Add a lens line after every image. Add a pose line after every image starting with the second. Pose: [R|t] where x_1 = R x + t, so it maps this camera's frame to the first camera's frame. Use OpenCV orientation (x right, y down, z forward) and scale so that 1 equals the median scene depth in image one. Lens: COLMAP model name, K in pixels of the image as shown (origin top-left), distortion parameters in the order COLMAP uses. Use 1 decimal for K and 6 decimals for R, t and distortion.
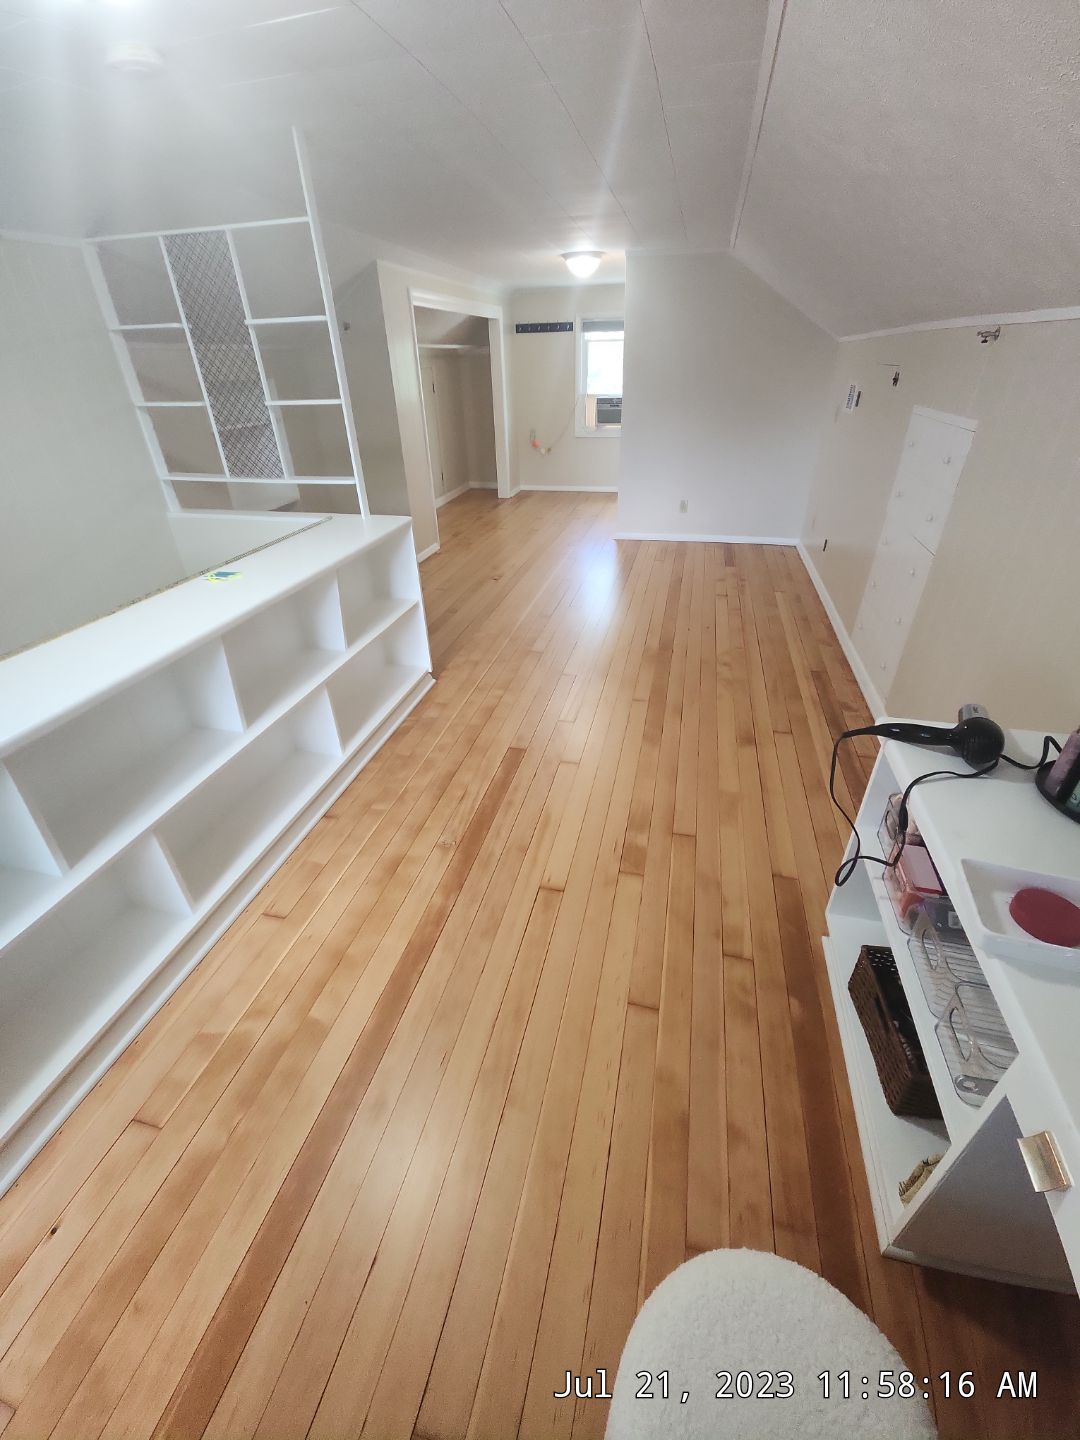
lens RADIAL K [[579.3, 0, 540.1], [0, 579.3, 721.8], [0, 0, 1]] dist [0.006278, -0.003166]
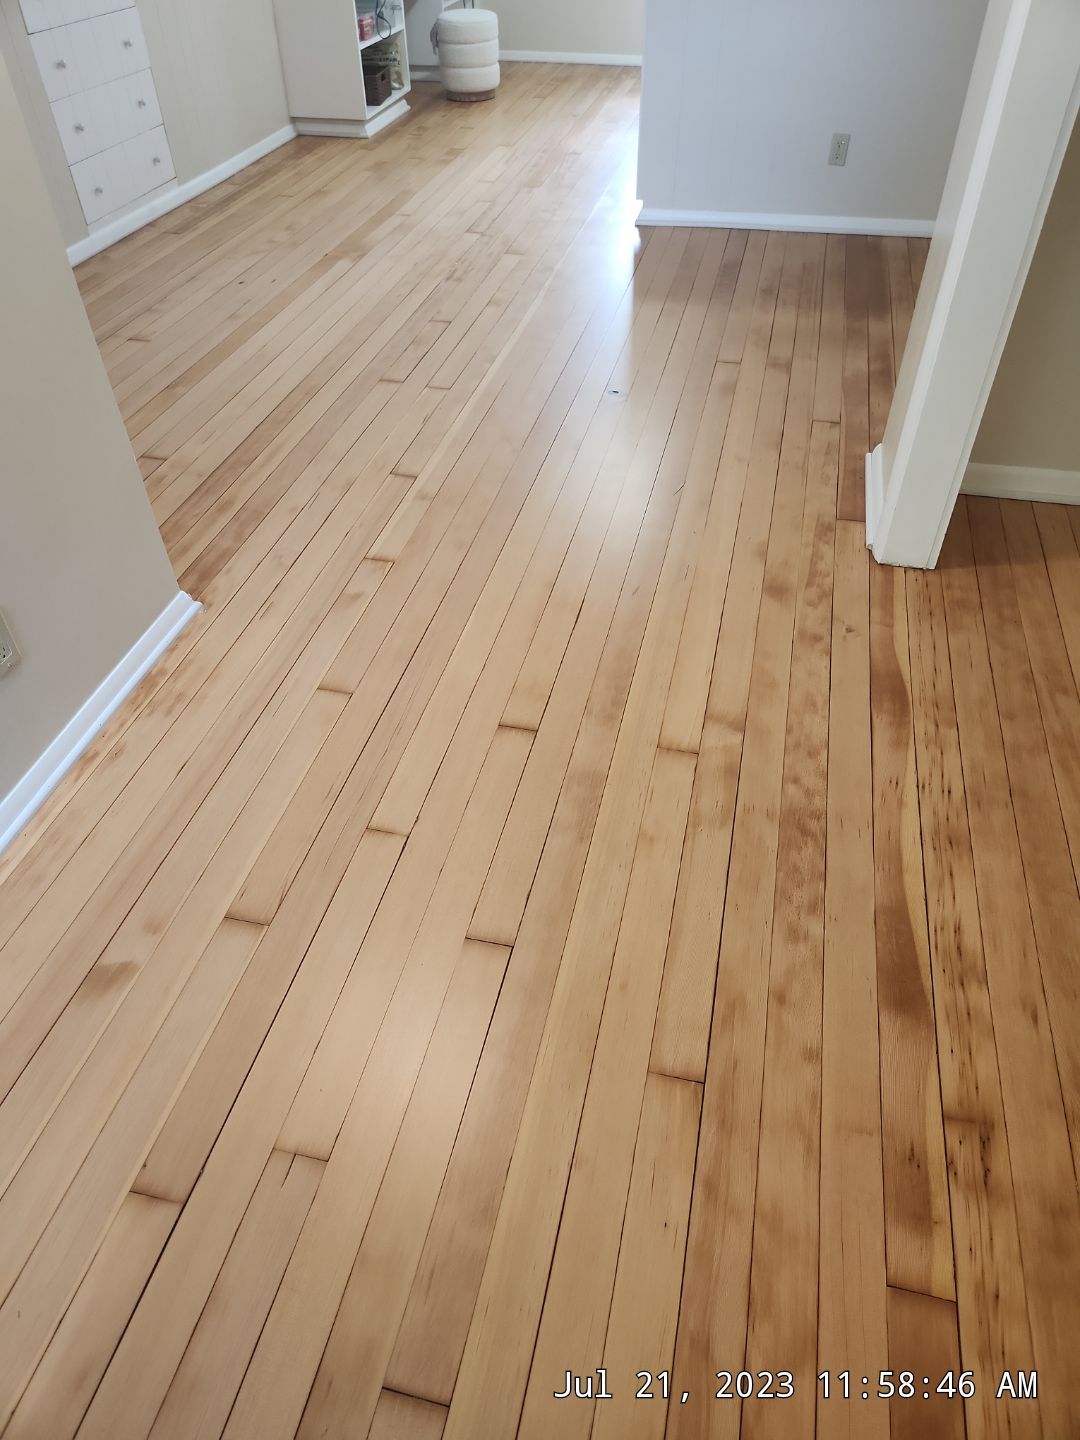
lens RADIAL K [[958.8, 0, 527.9], [0, 958.8, 711.8], [0, 0, 1]] dist [0.063769, -0.049467]
pose [[-0.999248, 0.029852, 0.024738, -0.045058], [0.031794, 0.265796, 0.963505, -1.359700], [0.022187, 0.963567, -0.266545, 2.257088]]
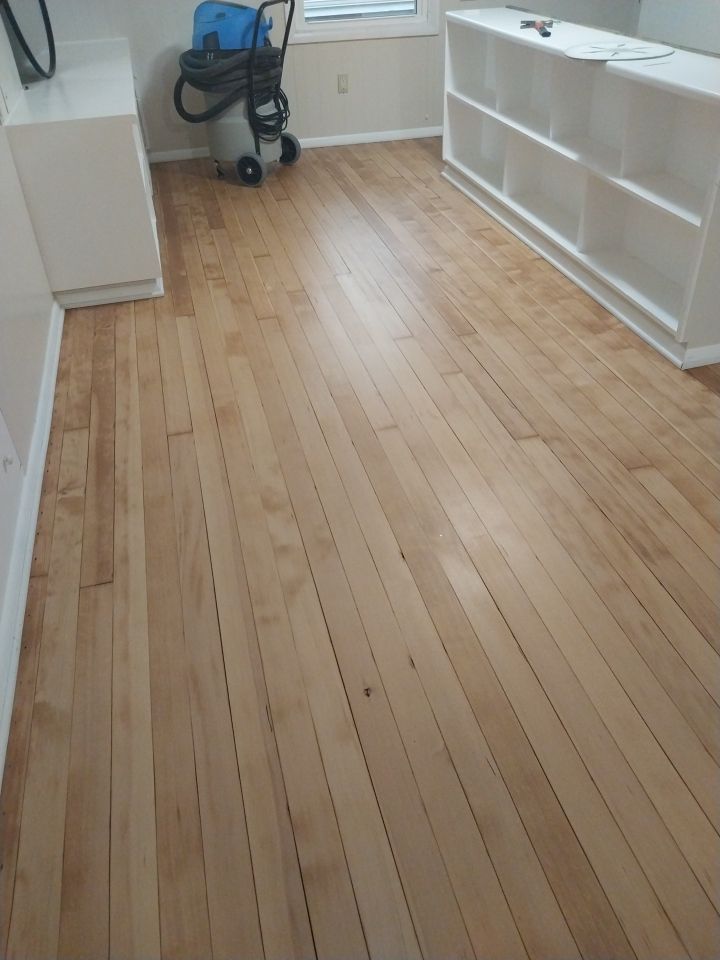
lens RADIAL K [[759.5, 0, 355.4], [0, 759.5, 479.0], [0, 0, 1]] dist [0.049508, -0.077295]
pose [[-0.881430, 0.329176, -0.338710, 0.528405], [-0.195928, 0.397685, 0.896359, -0.797557], [0.429759, 0.856440, -0.286036, 1.321428]]
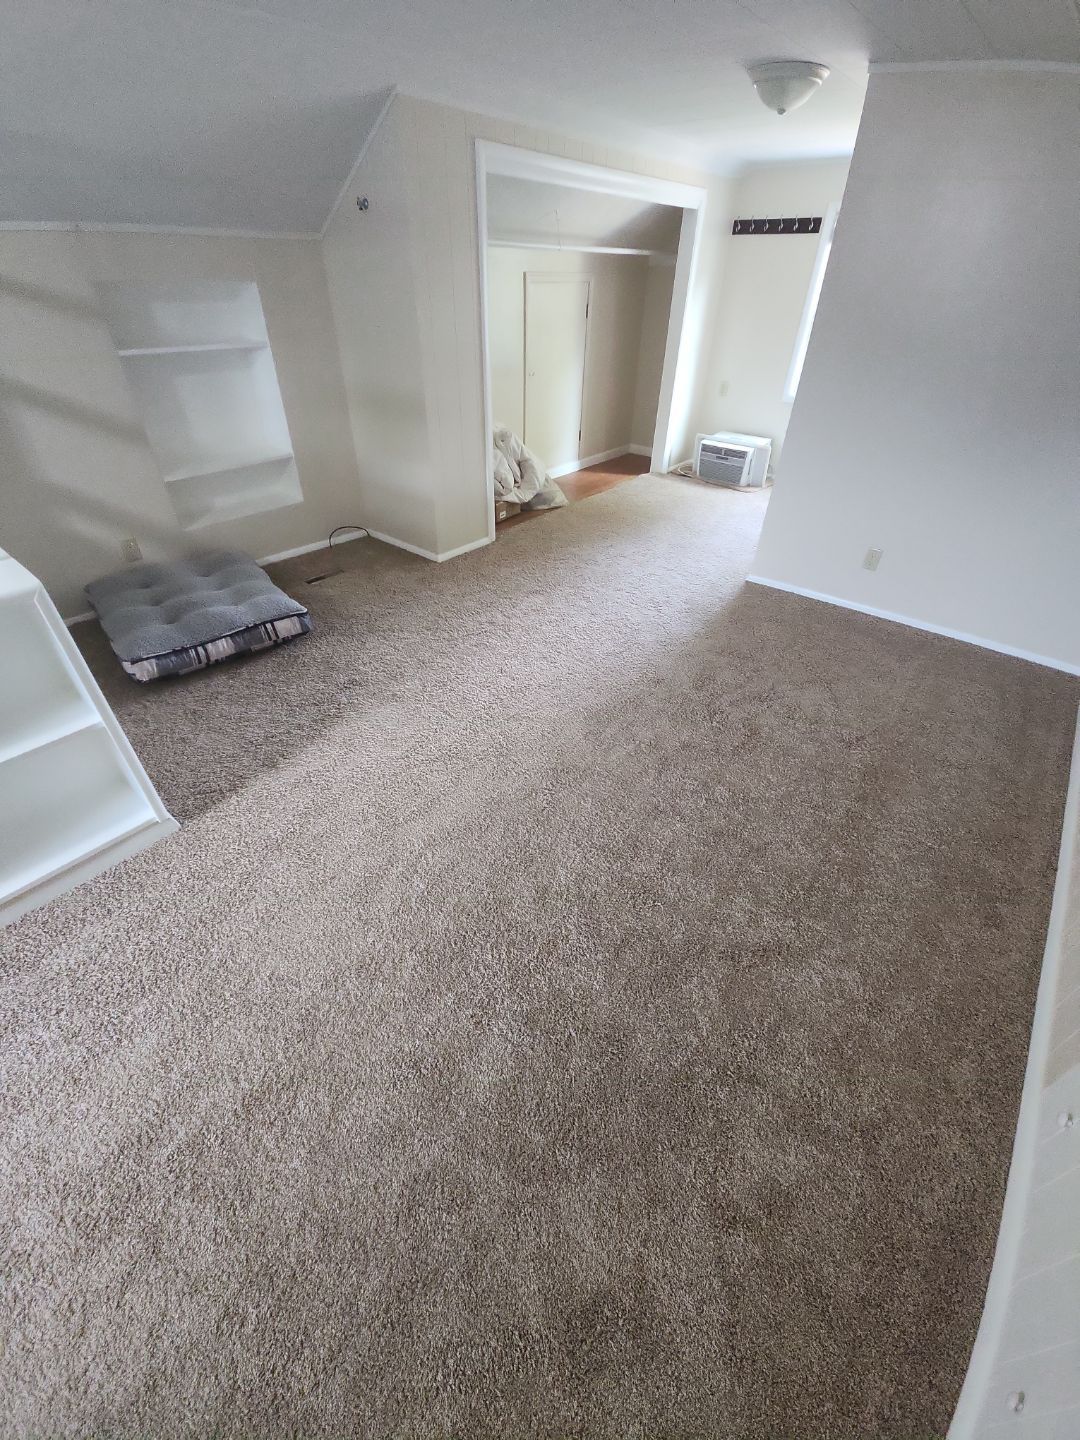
lens RADIAL K [[579.3, 0, 540.2], [0, 579.3, 717.2], [0, 0, 1]] dist [0.006278, -0.003166]
pose [[0.900191, 0.295269, -0.320113, 0.337731], [-0.263770, 0.954558, 0.138727, -0.398206], [0.346528, -0.040444, 0.937167, 0.631460]]
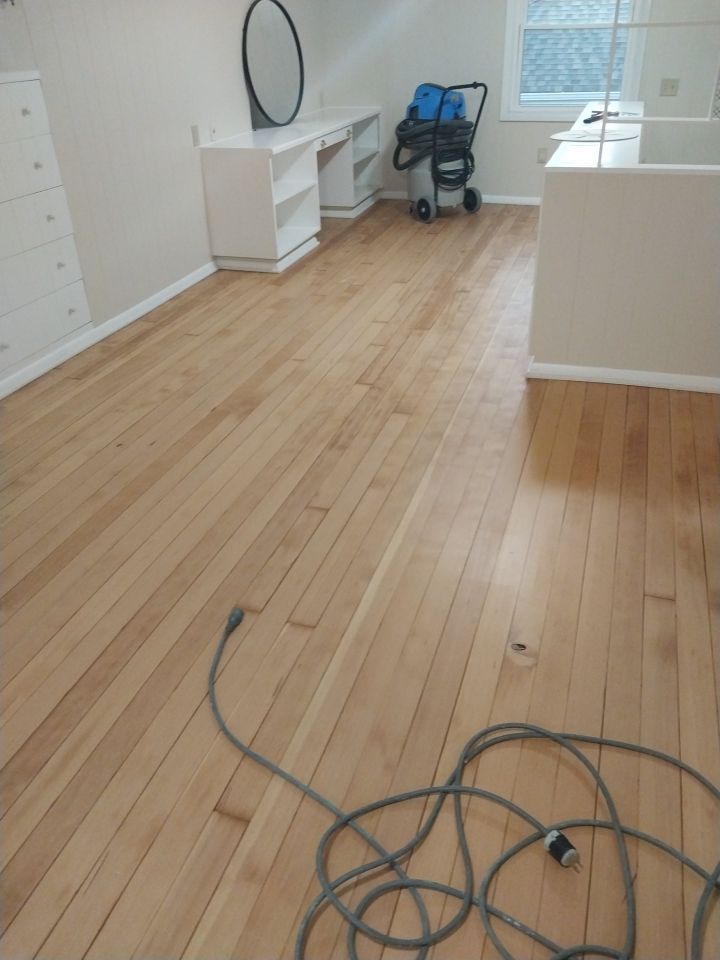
lens RADIAL K [[759.5, 0, 355.7], [0, 759.5, 474.0], [0, 0, 1]] dist [0.049508, -0.077295]
pose [[-0.995293, 0.006184, 0.096709, -0.047313], [0.088774, 0.458371, 0.884316, -1.087762], [-0.038860, 0.888740, -0.456762, 1.797424]]
